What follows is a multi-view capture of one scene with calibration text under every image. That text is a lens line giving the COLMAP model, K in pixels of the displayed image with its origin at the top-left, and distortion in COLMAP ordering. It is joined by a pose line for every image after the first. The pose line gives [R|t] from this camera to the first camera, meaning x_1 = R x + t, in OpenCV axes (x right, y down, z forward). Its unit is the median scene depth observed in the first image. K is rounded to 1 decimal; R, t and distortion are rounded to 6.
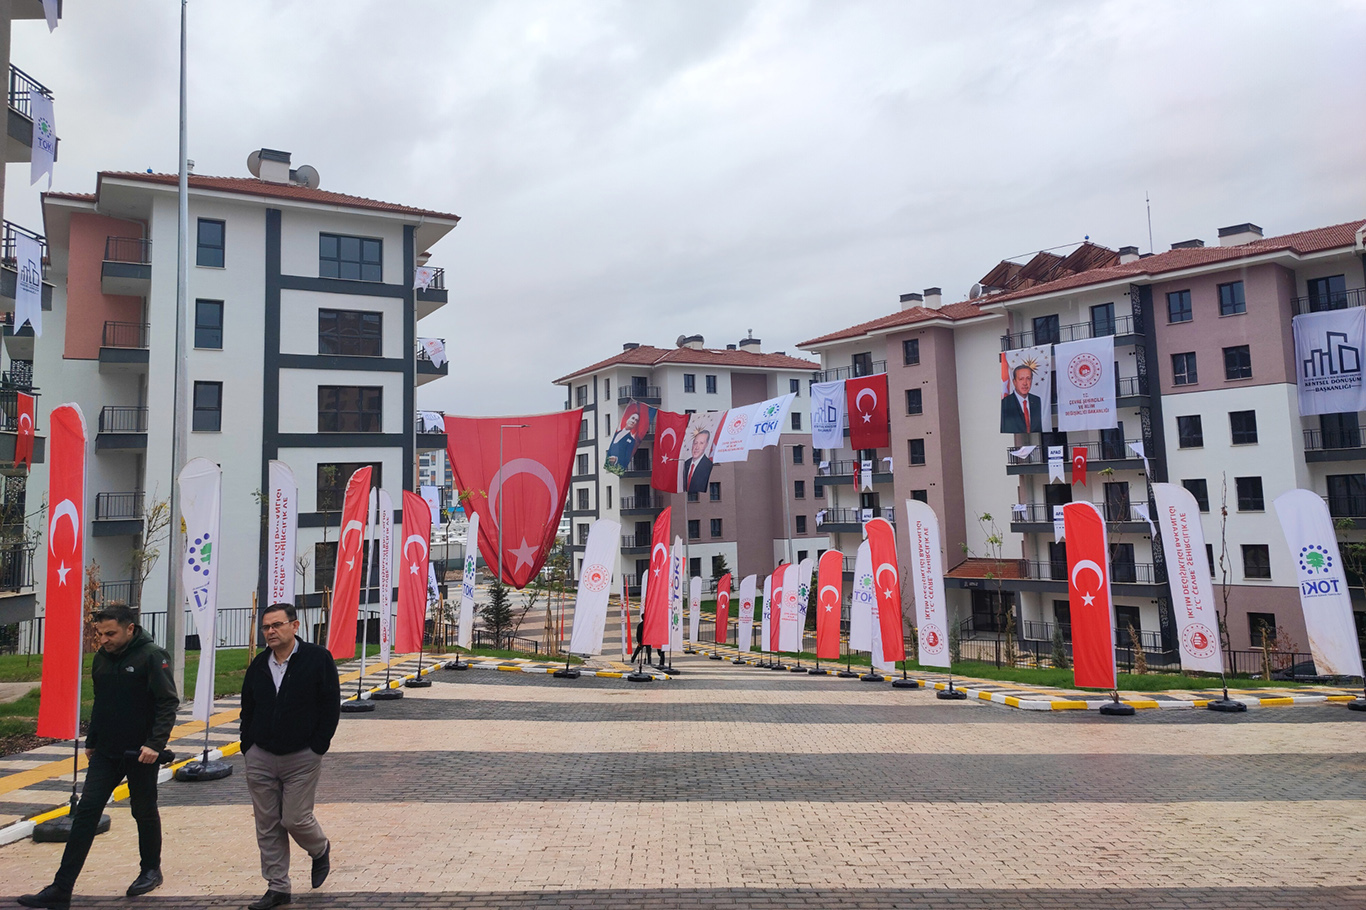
lens RADIAL K [[756.5, 0, 683.0], [0, 756.5, 455.0], [0, 0, 1]] dist [0.001882, 0.001098]
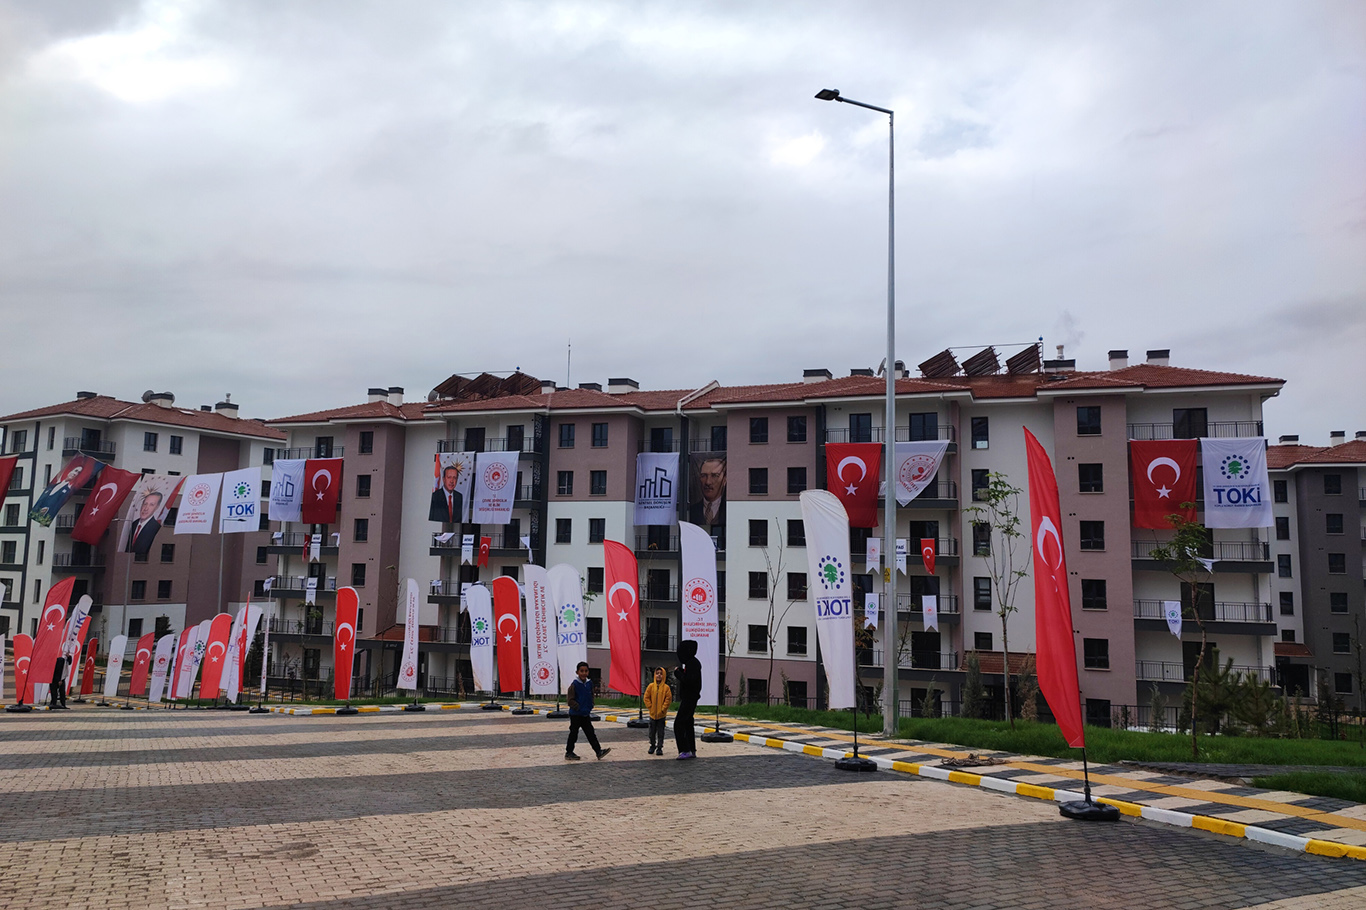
lens RADIAL K [[895.2, 0, 682.8], [0, 895.2, 481.3], [0, 0, 1]] dist [0.004004, -0.028050]
pose [[0.883449, 0.092553, 0.459295, 0.109270], [-0.079559, 0.995692, -0.047613, -0.051692], [-0.461723, 0.005522, 0.887007, -0.421553]]
